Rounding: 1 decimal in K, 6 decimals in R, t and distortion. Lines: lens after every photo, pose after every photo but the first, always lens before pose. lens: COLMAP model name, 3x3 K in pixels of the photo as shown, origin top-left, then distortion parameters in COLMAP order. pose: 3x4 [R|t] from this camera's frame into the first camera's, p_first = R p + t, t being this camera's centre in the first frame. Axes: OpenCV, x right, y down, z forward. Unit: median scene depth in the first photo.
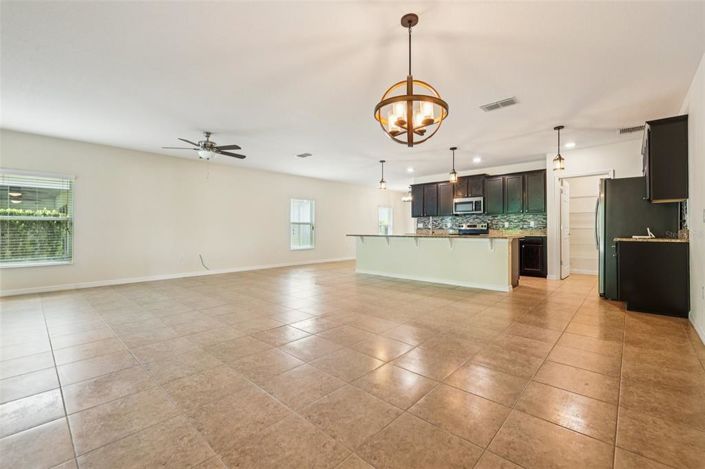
lens RADIAL K [[300.9, 0, 351.8], [0, 300.9, 231.4], [0, 0, 1]] dist [0.001160, 0.000098]
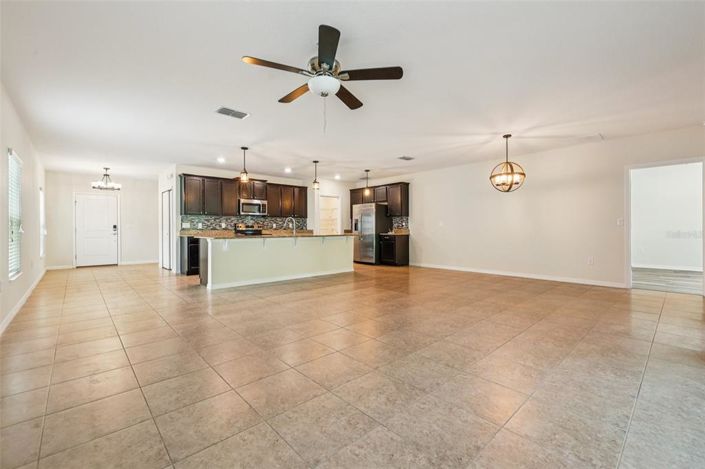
lens RADIAL K [[300.9, 0, 349.2], [0, 300.9, 234.3], [0, 0, 1]] dist [0.001160, 0.000098]
pose [[0.081407, -0.017822, 0.996522, -0.659073], [0.013195, 0.999772, 0.016802, -0.004344], [-0.996594, 0.011781, 0.081624, 0.609059]]
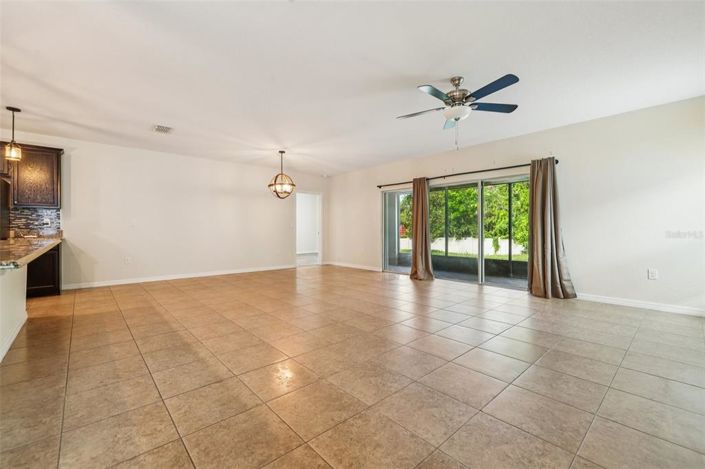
lens RADIAL K [[300.9, 0, 350.5], [0, 300.9, 227.8], [0, 0, 1]] dist [0.001160, 0.000098]
pose [[-0.996143, 0.003143, 0.087692, -0.199832], [0.003210, 0.999995, 0.000616, -0.004045], [-0.087689, 0.000896, -0.996147, 1.107242]]
